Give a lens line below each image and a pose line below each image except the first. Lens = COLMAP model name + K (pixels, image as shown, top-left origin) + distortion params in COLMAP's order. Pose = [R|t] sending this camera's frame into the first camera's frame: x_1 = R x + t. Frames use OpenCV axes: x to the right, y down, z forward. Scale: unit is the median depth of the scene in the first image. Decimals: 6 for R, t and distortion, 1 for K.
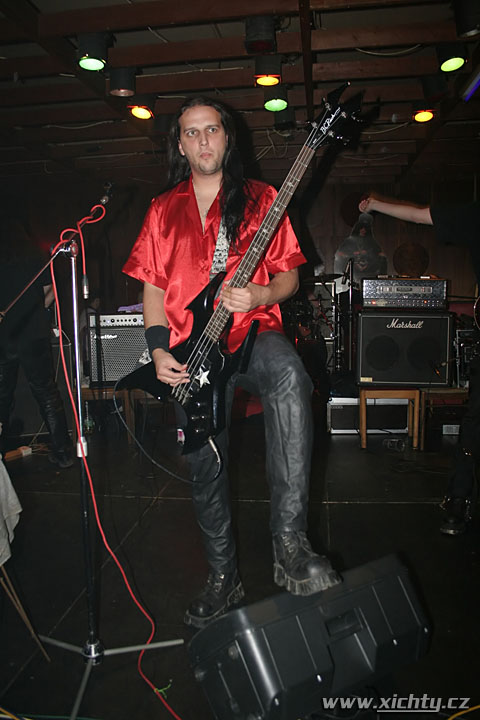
lens RADIAL K [[595.8, 0, 262.9], [0, 595.8, 350.5], [0, 0, 1]] dist [-0.124236, 0.079687]
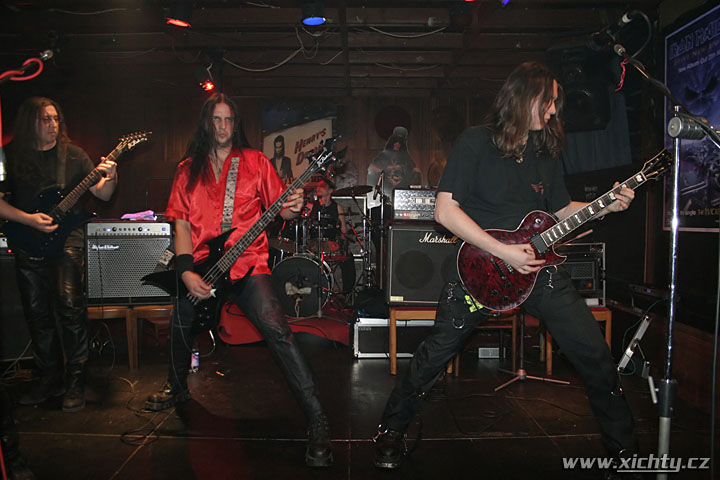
lens RADIAL K [[595.8, 0, 368.3], [0, 595.8, 237.6], [0, 0, 1]] dist [-0.124236, 0.079687]
pose [[0.993028, 0.017986, 0.116500, 0.021776], [-0.011730, 0.998463, -0.054165, 0.004855], [-0.117295, 0.052421, 0.991713, 0.088590]]
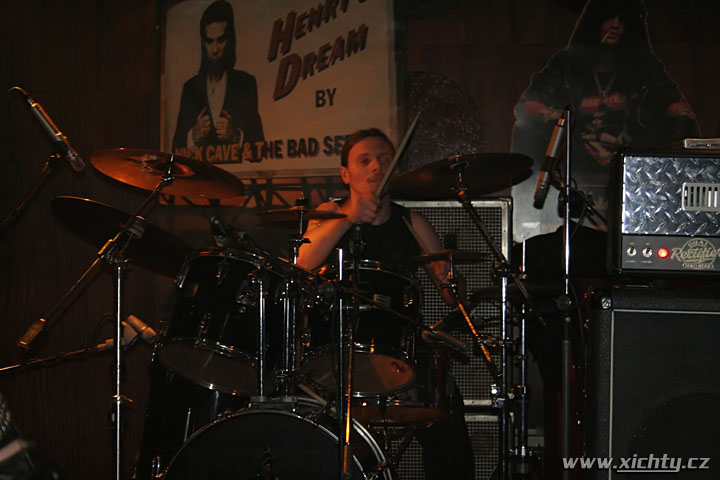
lens RADIAL K [[1785.0, 0, 362.1], [0, 1785.0, 239.3], [0, 0, 1]] dist [0.206223, 0.000000]
pose [[0.999339, 0.019450, 0.030729, 0.041843], [-0.015998, 0.993931, -0.108840, -0.006332], [-0.032659, 0.108277, 0.993584, 0.275515]]
